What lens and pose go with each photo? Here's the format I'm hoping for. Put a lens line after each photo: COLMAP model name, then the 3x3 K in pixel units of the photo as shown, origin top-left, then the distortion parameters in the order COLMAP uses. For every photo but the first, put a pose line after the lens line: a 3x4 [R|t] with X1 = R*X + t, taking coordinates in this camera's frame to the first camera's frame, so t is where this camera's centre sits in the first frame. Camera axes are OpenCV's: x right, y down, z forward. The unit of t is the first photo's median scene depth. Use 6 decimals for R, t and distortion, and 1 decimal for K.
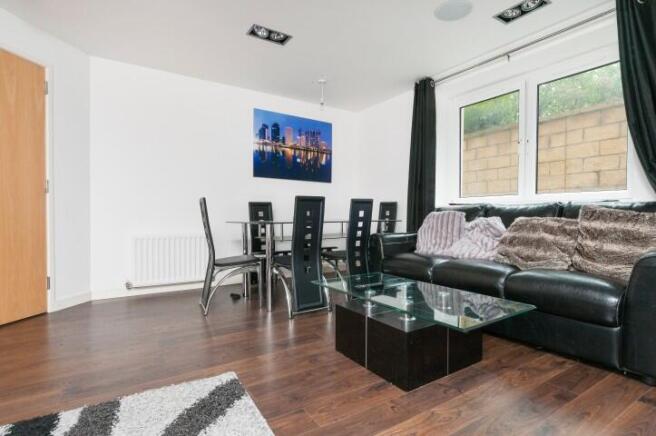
lens RADIAL K [[342.3, 0, 343.7], [0, 342.3, 218.6], [0, 0, 1]] dist [0.000417, 0.000074]
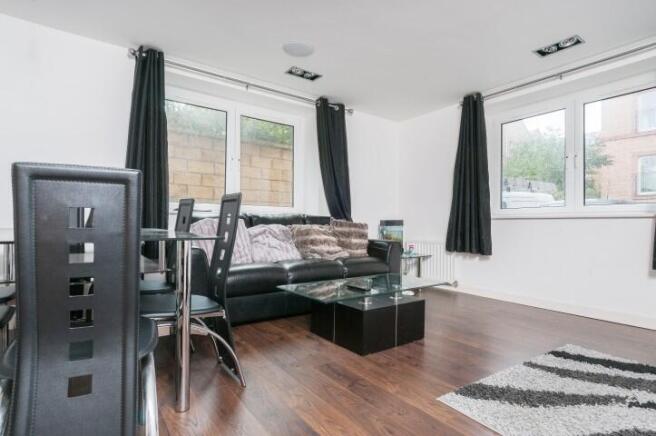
lens RADIAL K [[342.3, 0, 343.7], [0, 342.3, 218.6], [0, 0, 1]] dist [0.000417, 0.000074]
pose [[-0.044118, 0.009110, 0.998985, -1.014298], [0.005203, 0.999947, -0.008889, -0.017915], [-0.999013, 0.004806, -0.044163, 1.067713]]
